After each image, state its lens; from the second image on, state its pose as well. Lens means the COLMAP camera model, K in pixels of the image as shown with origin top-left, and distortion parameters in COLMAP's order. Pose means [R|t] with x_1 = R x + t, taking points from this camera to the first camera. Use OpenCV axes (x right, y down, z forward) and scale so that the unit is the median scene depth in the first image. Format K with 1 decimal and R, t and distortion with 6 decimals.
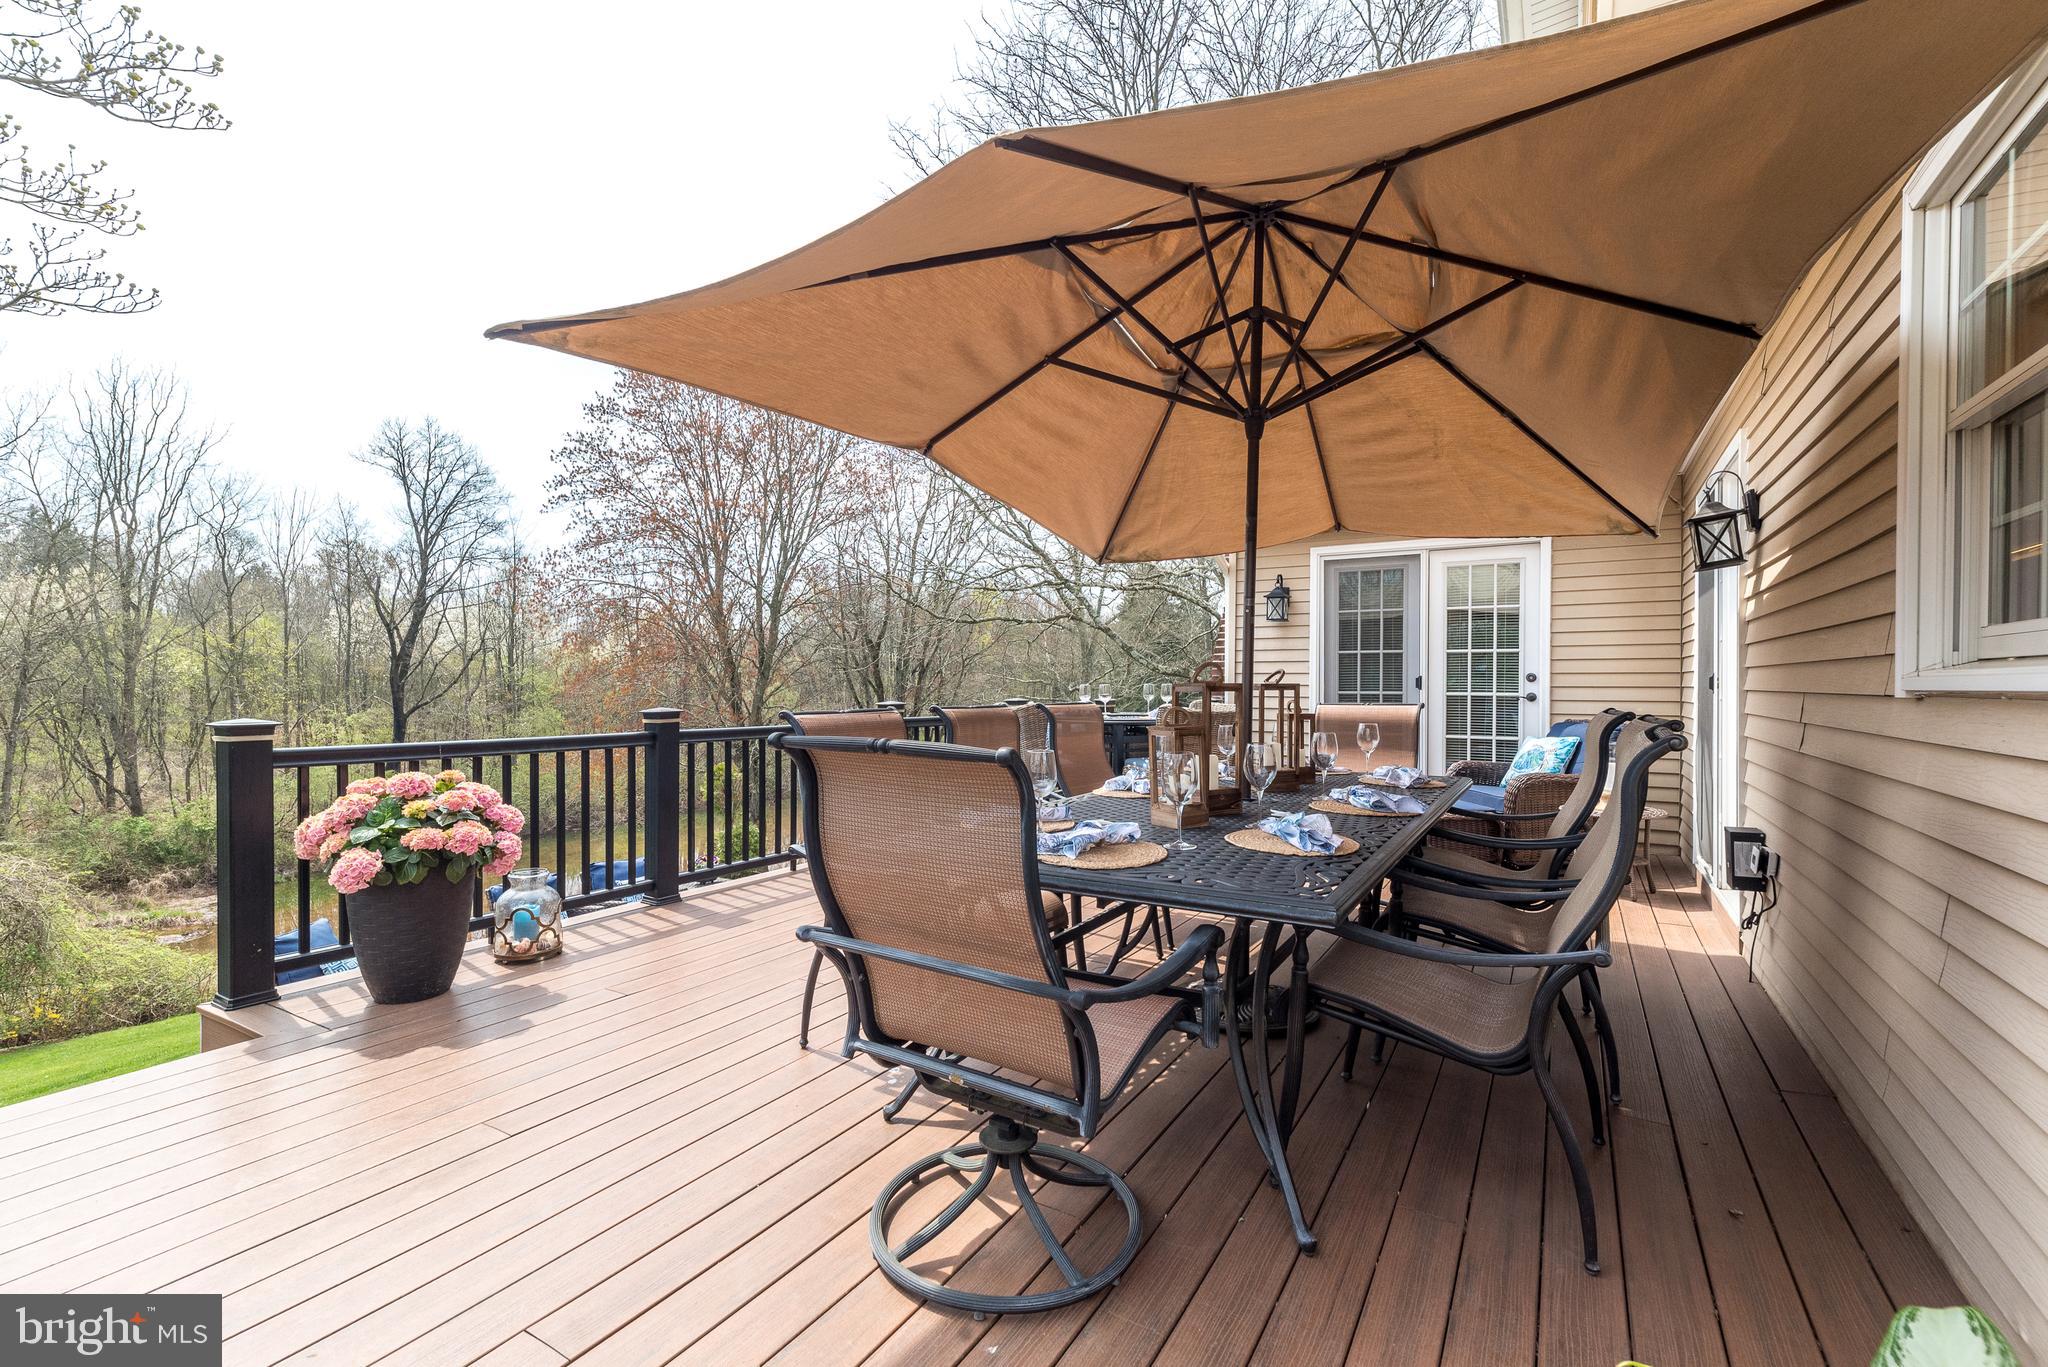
lens RADIAL K [[893.0, 0, 1022.9], [0, 893.0, 687.9], [0, 0, 1]] dist [0.003785, 0.001115]
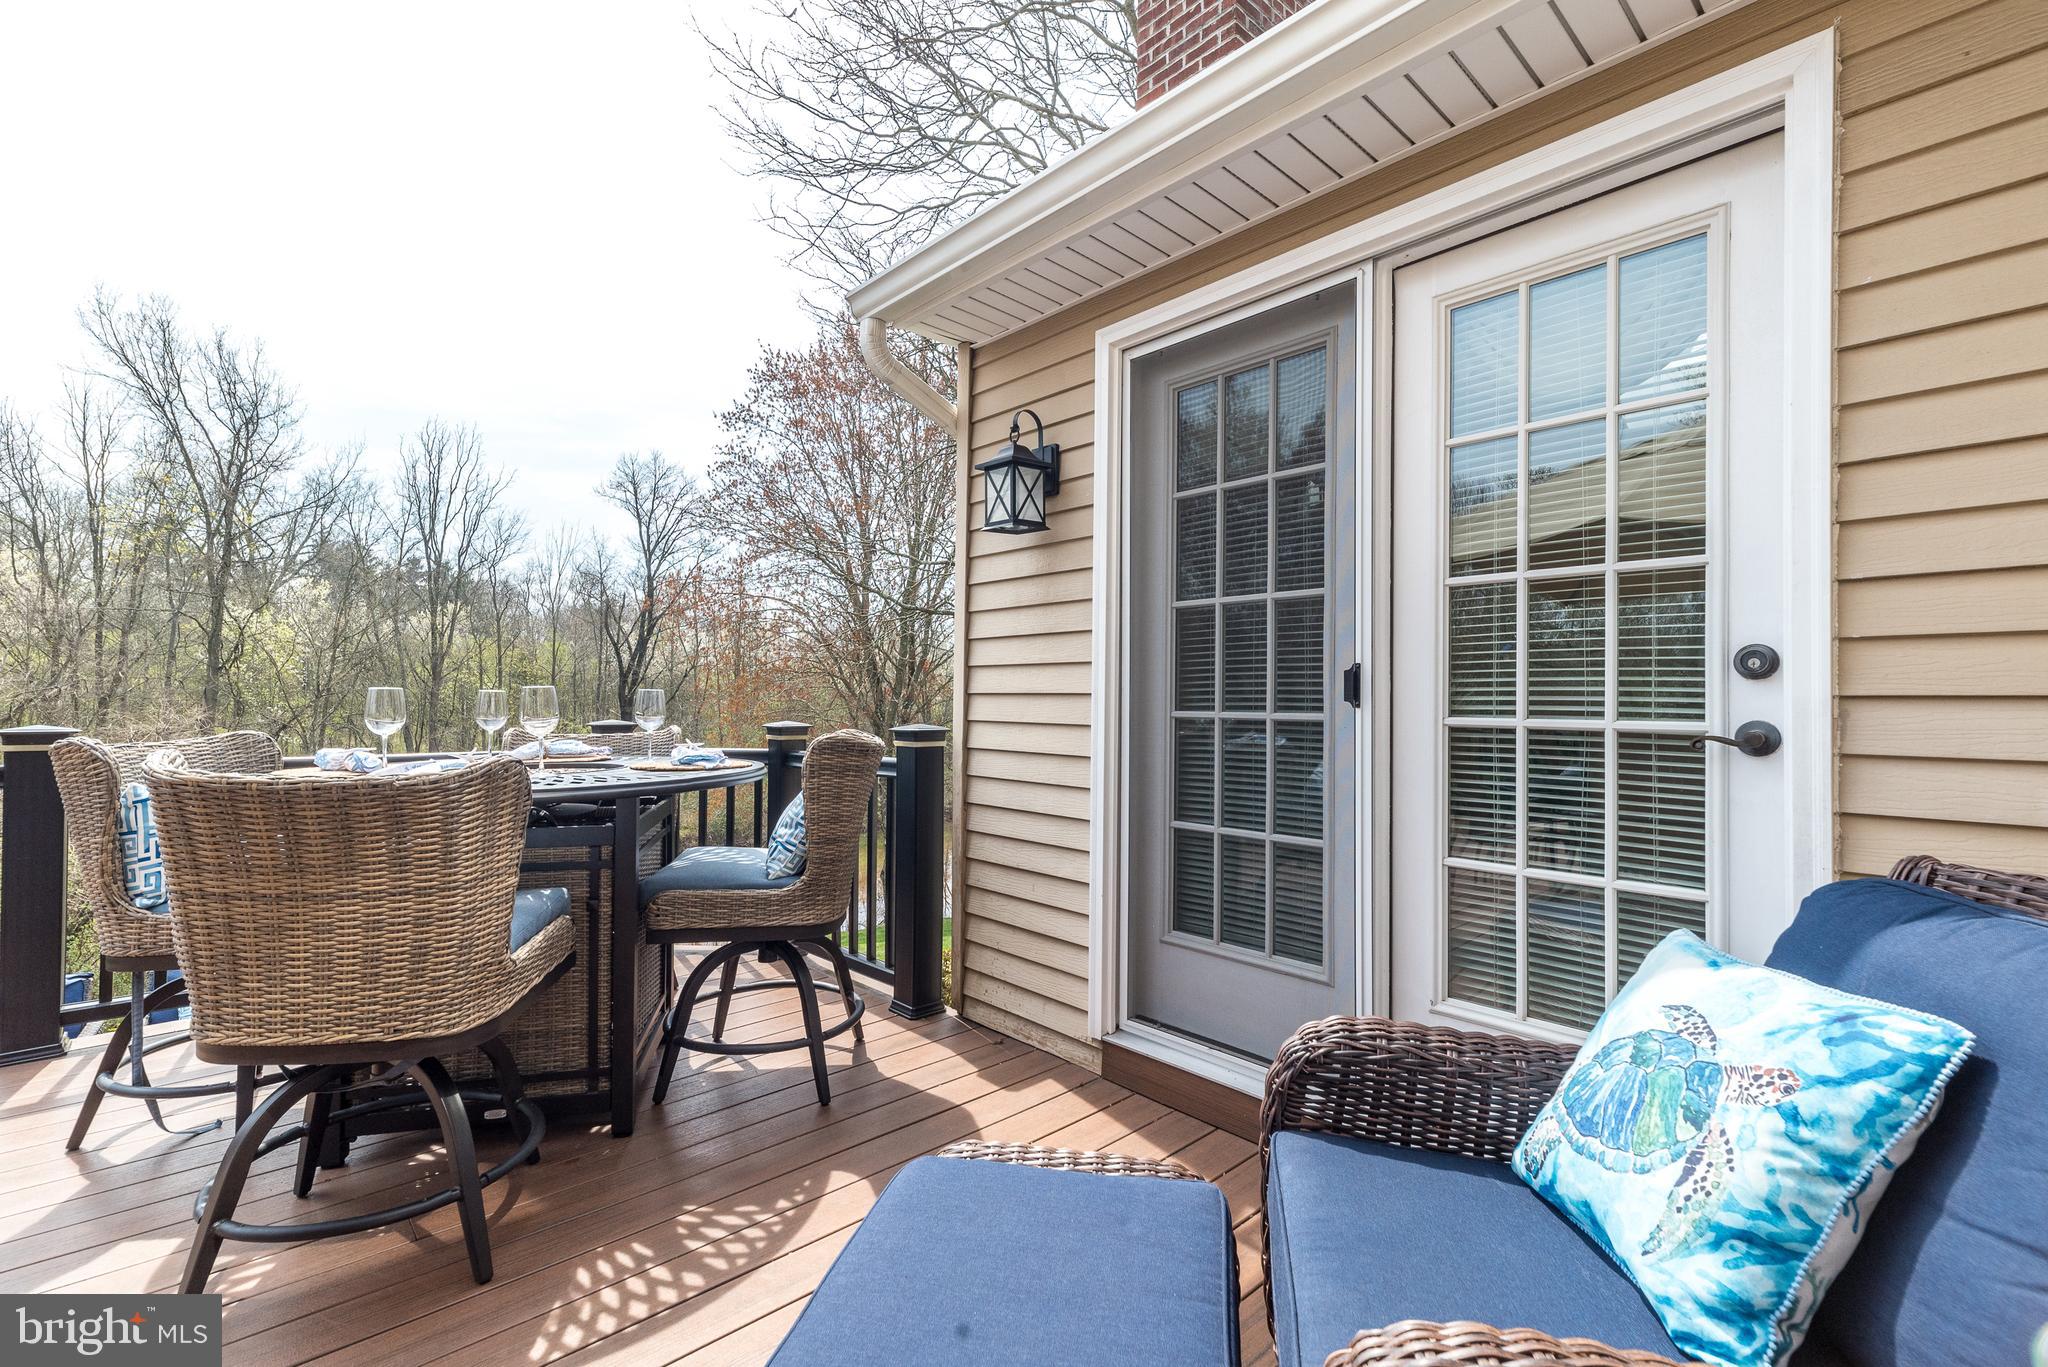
lens RADIAL K [[893.0, 0, 1021.8], [0, 893.0, 686.8], [0, 0, 1]] dist [0.003785, 0.001115]
pose [[0.960932, -0.001962, -0.276777, 0.111654], [-0.003217, 0.999828, -0.018257, 0.000214], [0.276765, 0.018434, 0.960761, 0.177529]]
